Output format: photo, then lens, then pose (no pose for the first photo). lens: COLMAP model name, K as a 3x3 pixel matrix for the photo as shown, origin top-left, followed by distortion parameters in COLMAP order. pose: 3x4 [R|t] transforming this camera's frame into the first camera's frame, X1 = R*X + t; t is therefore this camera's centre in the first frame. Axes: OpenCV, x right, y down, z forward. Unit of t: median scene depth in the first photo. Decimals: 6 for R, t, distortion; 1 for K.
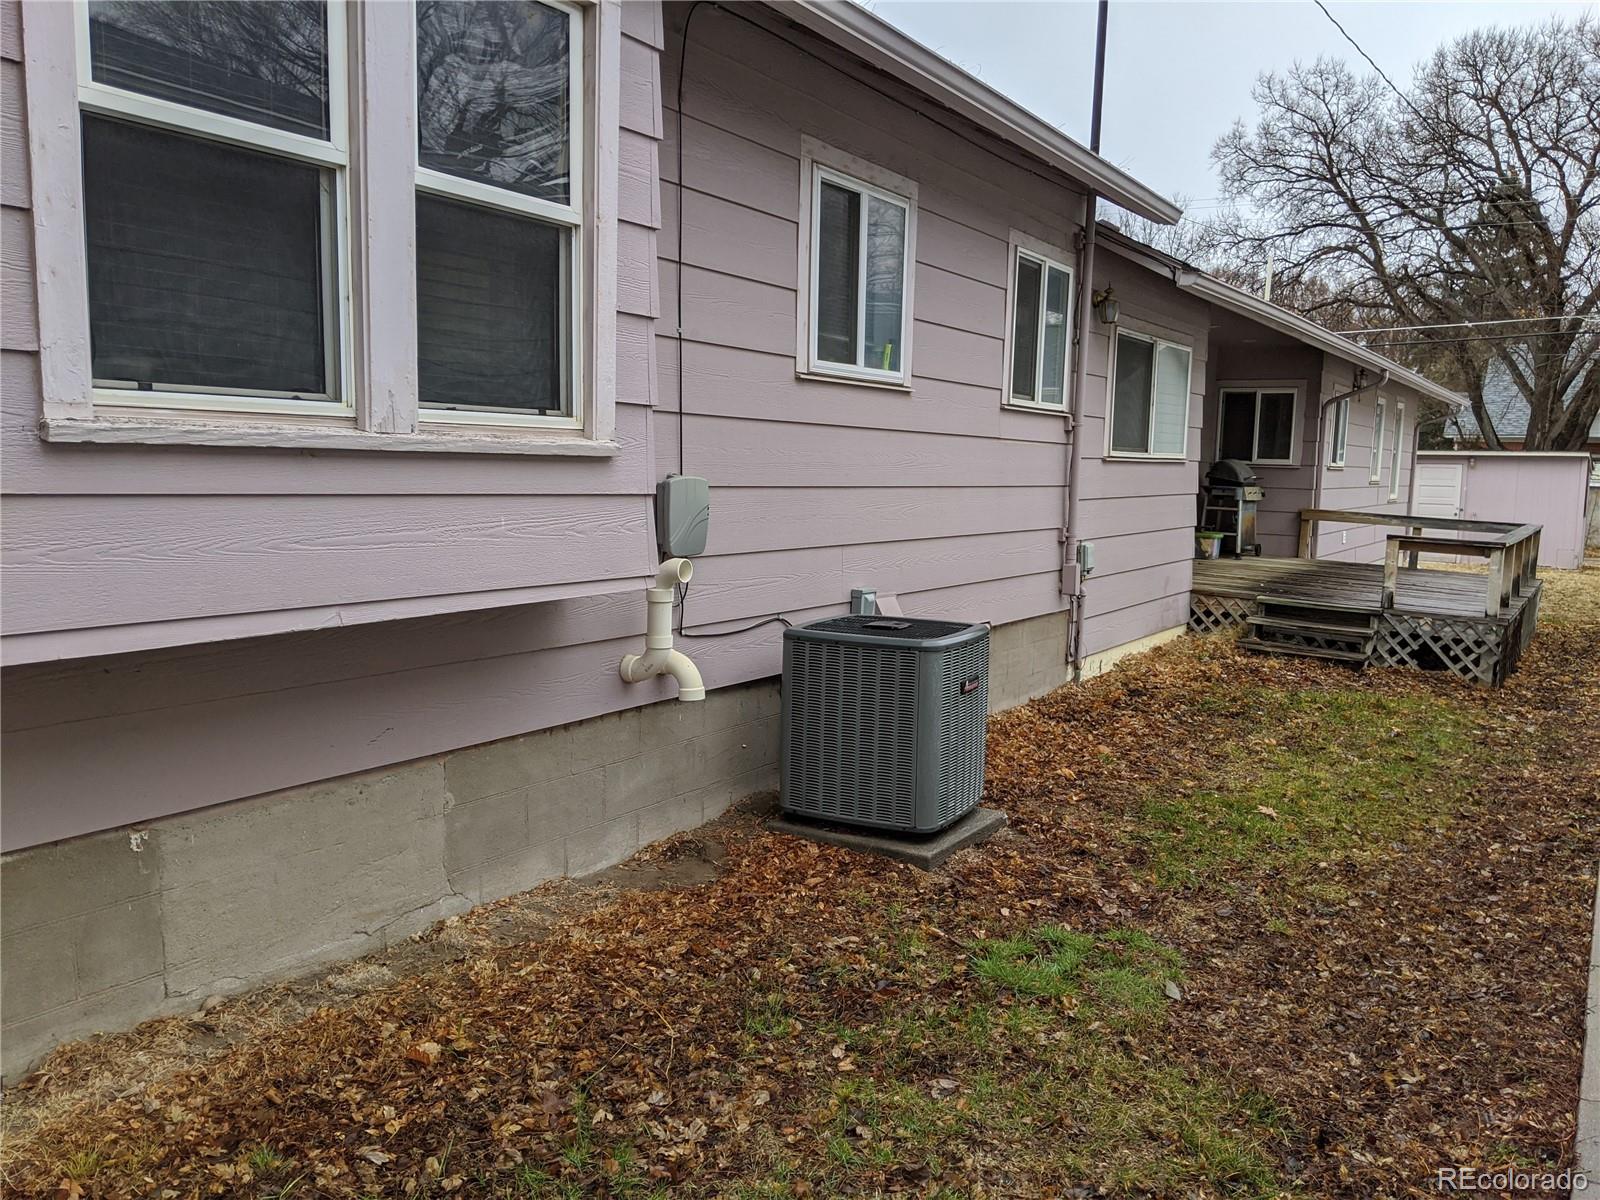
lens RADIAL K [[1278.2, 0, 813.9], [0, 1278.2, 605.6], [0, 0, 1]] dist [0.067278, -0.114048]
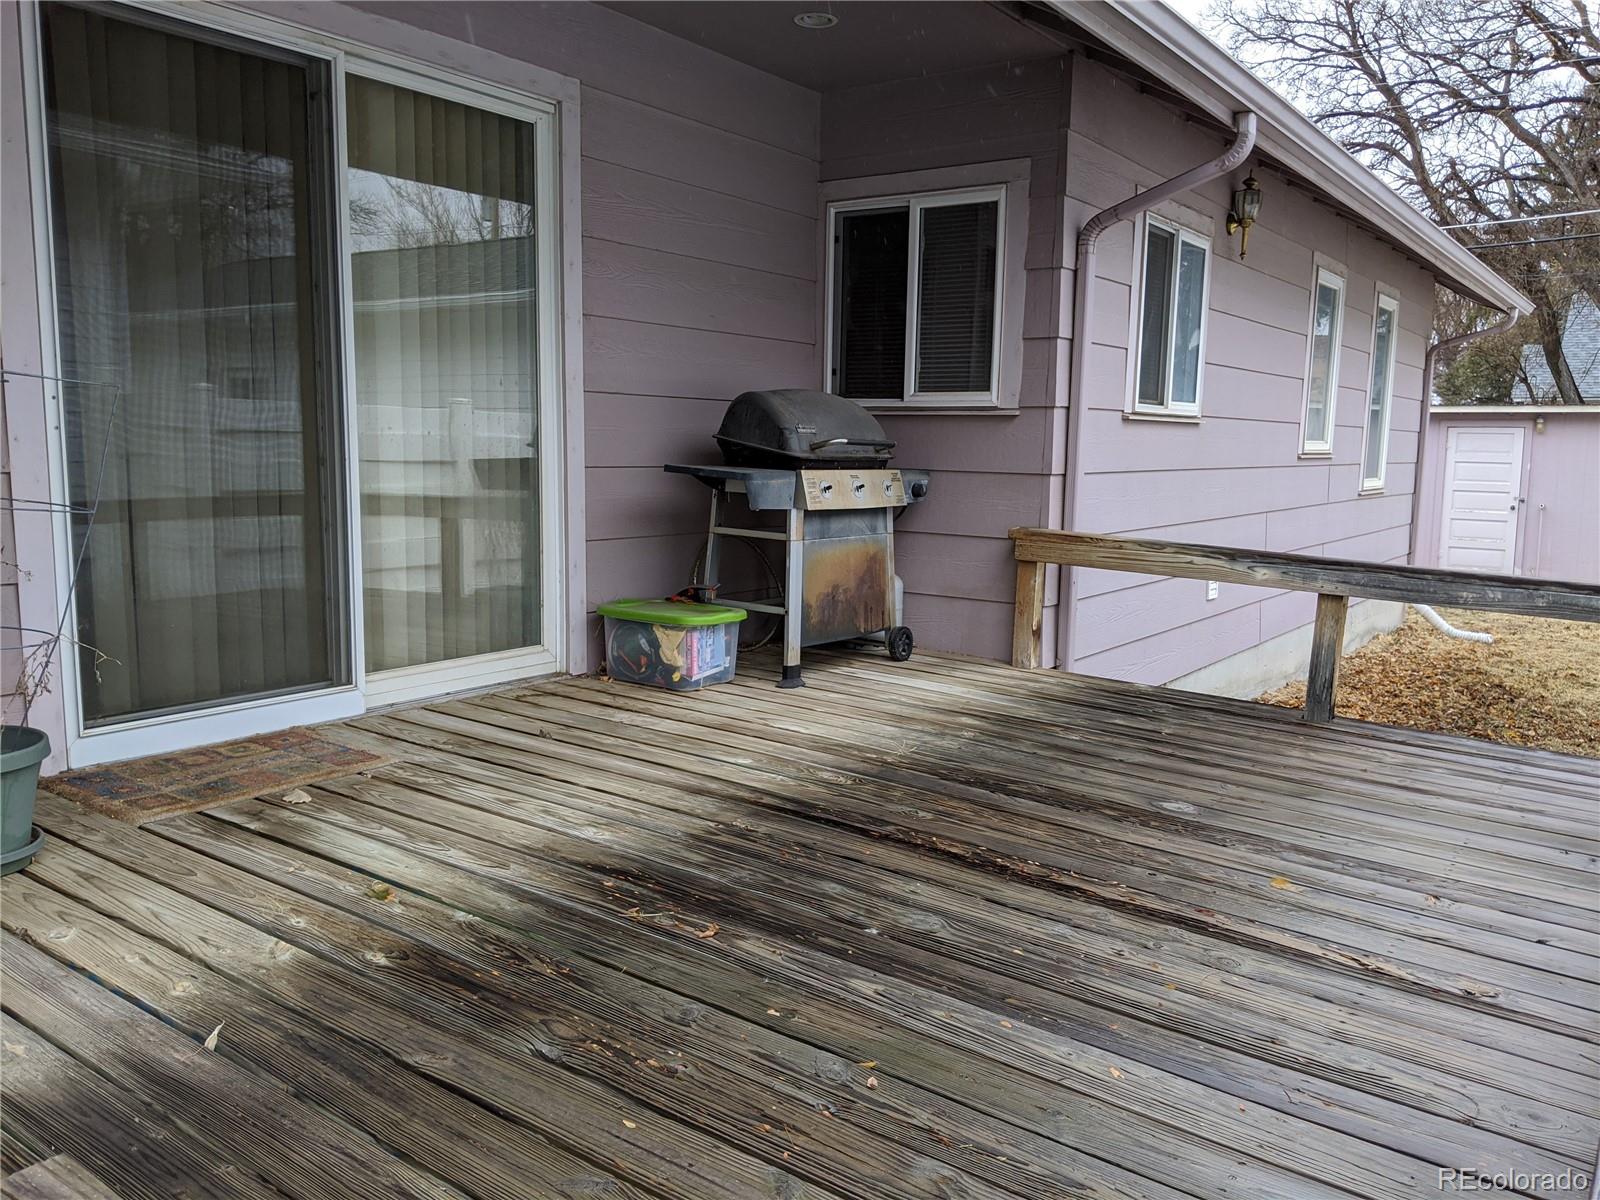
lens RADIAL K [[1278.2, 0, 789.7], [0, 1278.2, 614.1], [0, 0, 1]] dist [0.067278, -0.114048]
pose [[0.998112, -0.001108, -0.061410, 0.336317], [0.002303, 0.999809, 0.019398, -0.058568], [0.061377, -0.019503, 0.997924, 0.640168]]
